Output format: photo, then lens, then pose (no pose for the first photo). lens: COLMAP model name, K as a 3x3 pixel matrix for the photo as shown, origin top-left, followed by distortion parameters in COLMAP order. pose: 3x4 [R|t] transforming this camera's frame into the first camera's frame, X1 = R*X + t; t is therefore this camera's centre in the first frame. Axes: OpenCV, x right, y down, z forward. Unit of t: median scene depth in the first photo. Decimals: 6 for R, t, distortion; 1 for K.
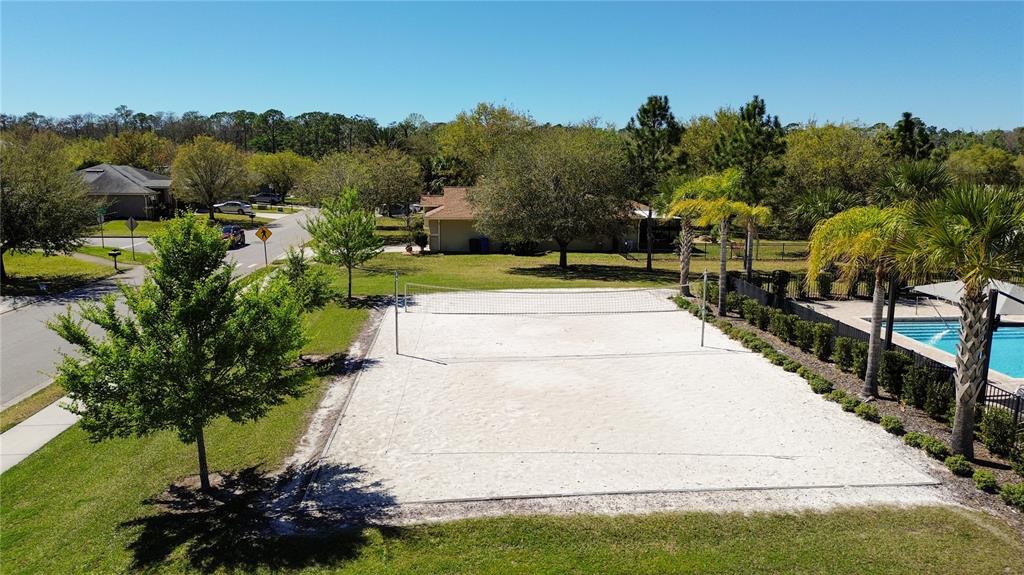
lens RADIAL K [[727.2, 0, 512.0], [0, 727.2, 287.5], [0, 0, 1]] dist [0.094379, -0.109725]
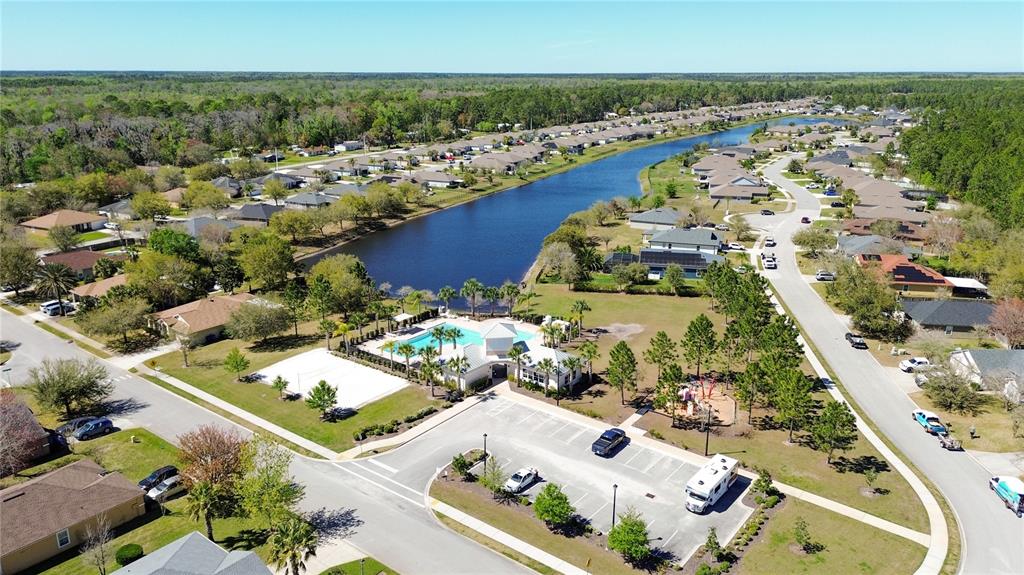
lens RADIAL K [[735.9, 0, 512.0], [0, 735.9, 287.5], [0, 0, 1]] dist [0.104191, -0.114450]
pose [[0.679797, -0.210814, 0.702448, -2.977789], [0.128311, 0.977211, 0.169102, -1.429653], [-0.722089, -0.024823, 0.691354, -3.895642]]
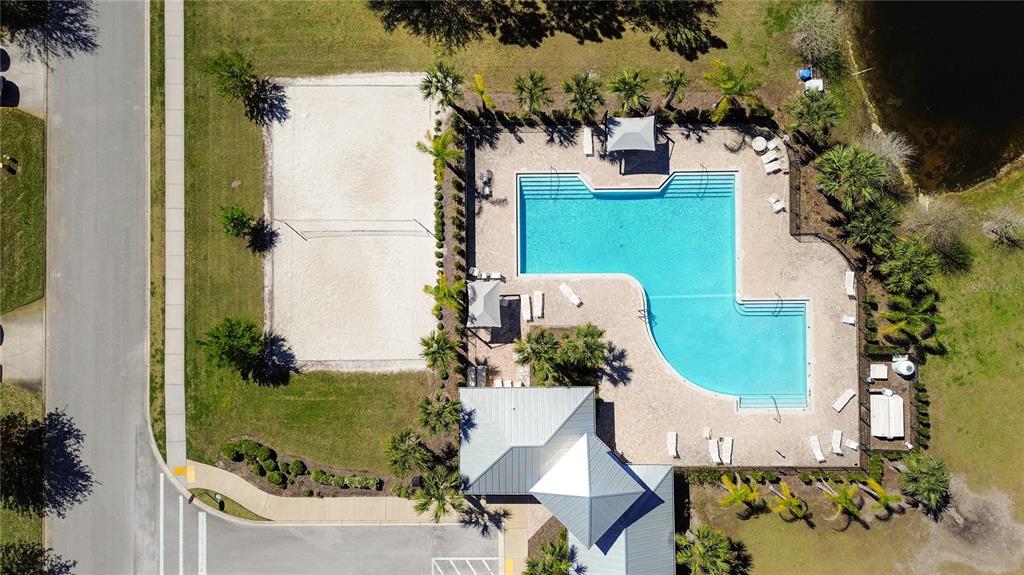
lens RADIAL K [[735.9, 0, 512.0], [0, 735.9, 287.5], [0, 0, 1]] dist [0.104191, -0.114450]
pose [[0.996863, 0.077187, -0.017509, 0.806138], [0.003053, 0.183557, 0.983004, -2.850863], [0.079089, -0.979974, 0.182746, 0.534169]]
